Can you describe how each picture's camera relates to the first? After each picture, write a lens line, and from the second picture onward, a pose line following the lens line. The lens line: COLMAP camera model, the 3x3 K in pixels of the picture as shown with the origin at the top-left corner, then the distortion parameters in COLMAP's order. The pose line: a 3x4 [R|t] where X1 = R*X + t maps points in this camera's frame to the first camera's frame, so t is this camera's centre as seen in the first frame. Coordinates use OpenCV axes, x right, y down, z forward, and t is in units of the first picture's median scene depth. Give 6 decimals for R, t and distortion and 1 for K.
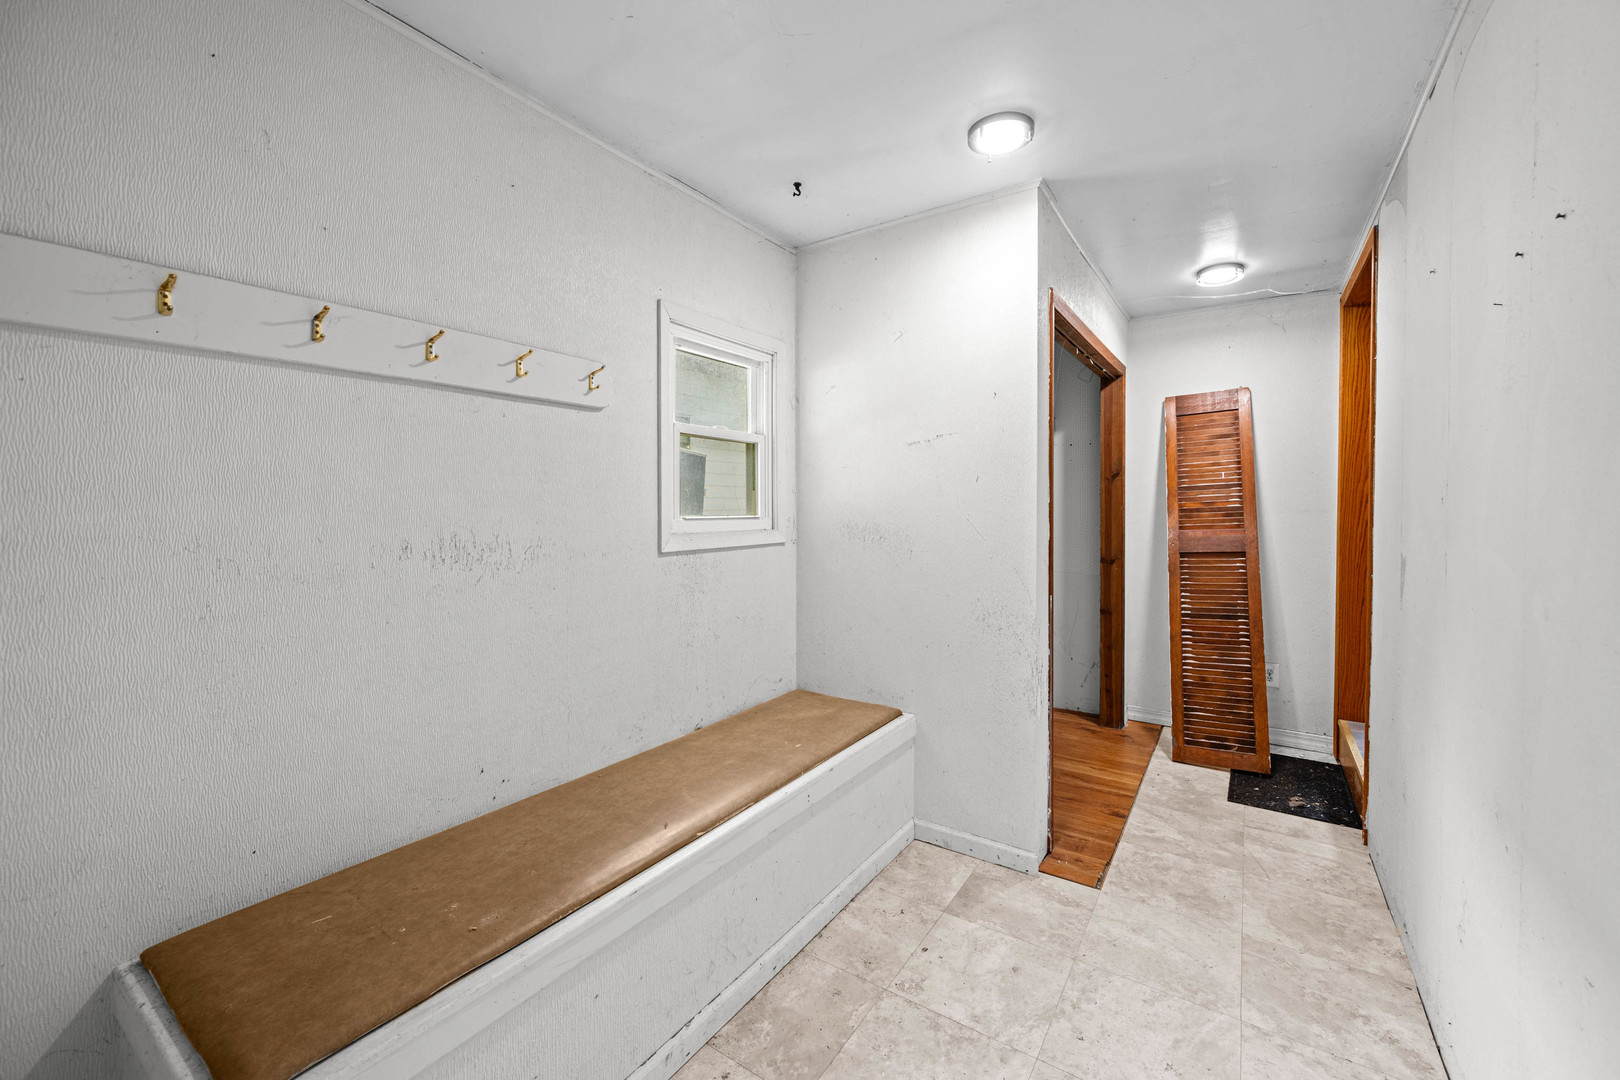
lens RADIAL K [[649.1, 0, 811.9], [0, 649.1, 524.4], [0, 0, 1]] dist [0.001119, 0.000072]
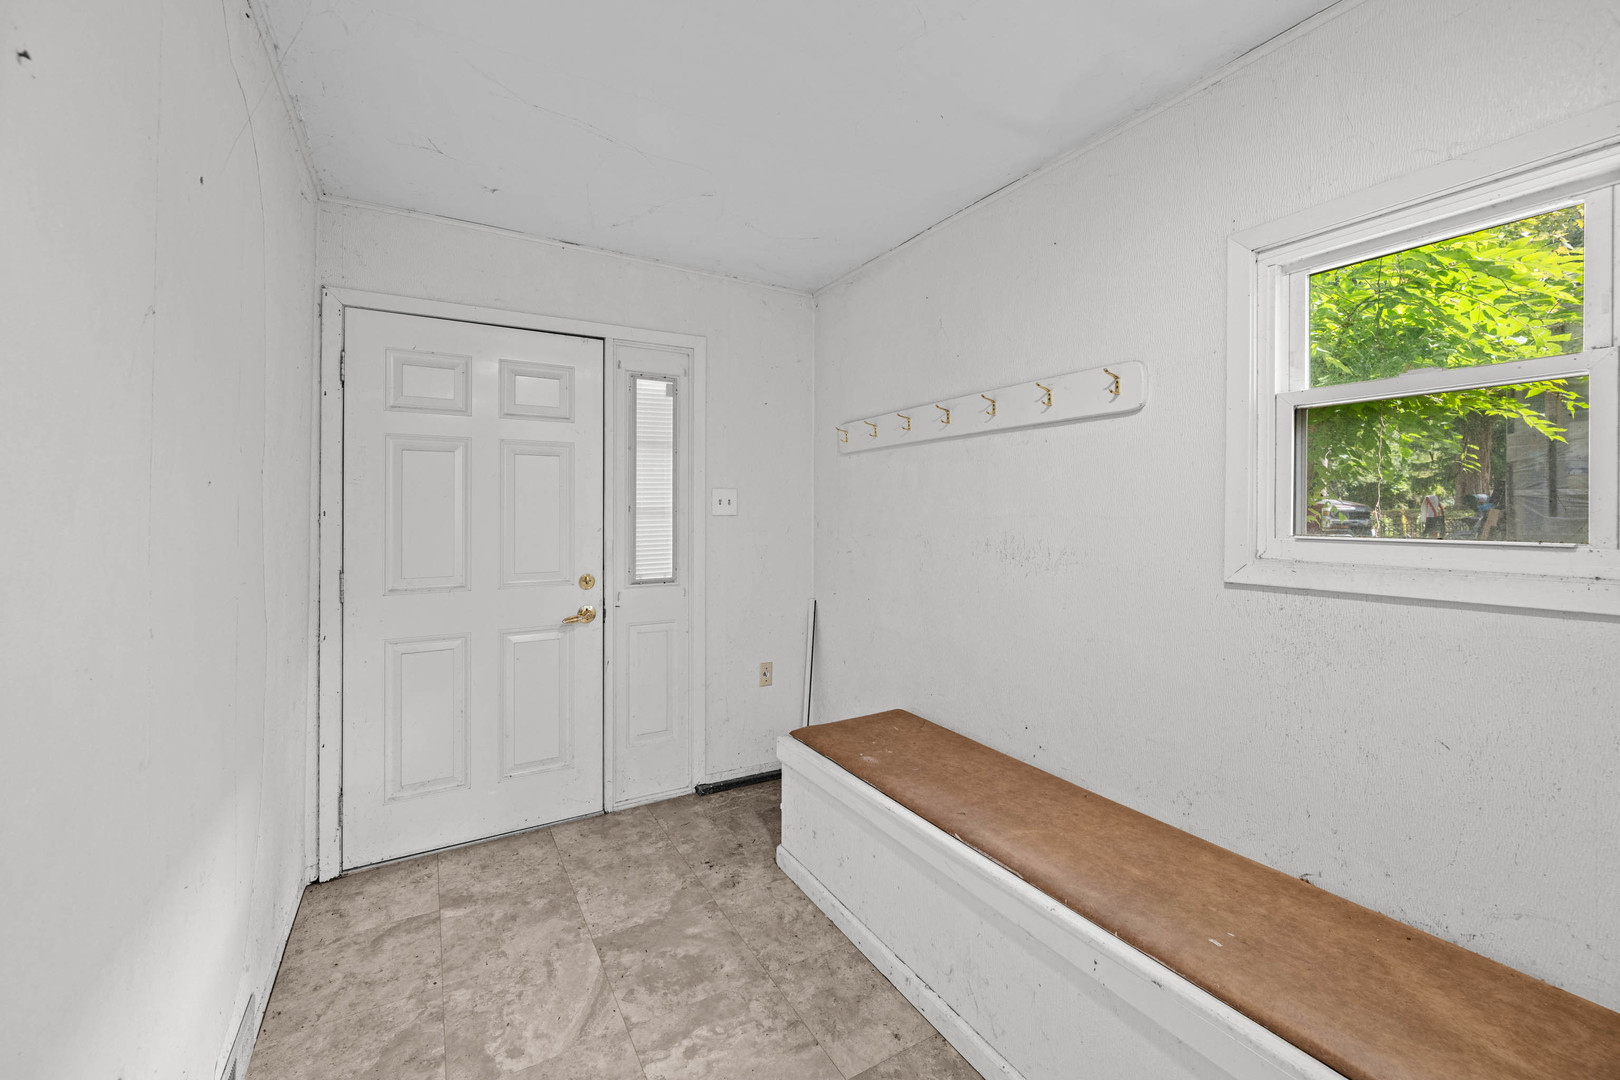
lens RADIAL K [[649.1, 0, 811.9], [0, 649.1, 524.4], [0, 0, 1]] dist [0.001119, 0.000072]
pose [[-0.431573, 0.004868, -0.902065, 0.745724], [-0.035933, 0.999099, 0.022584, -0.024692], [0.901362, 0.042161, -0.431009, 1.070096]]
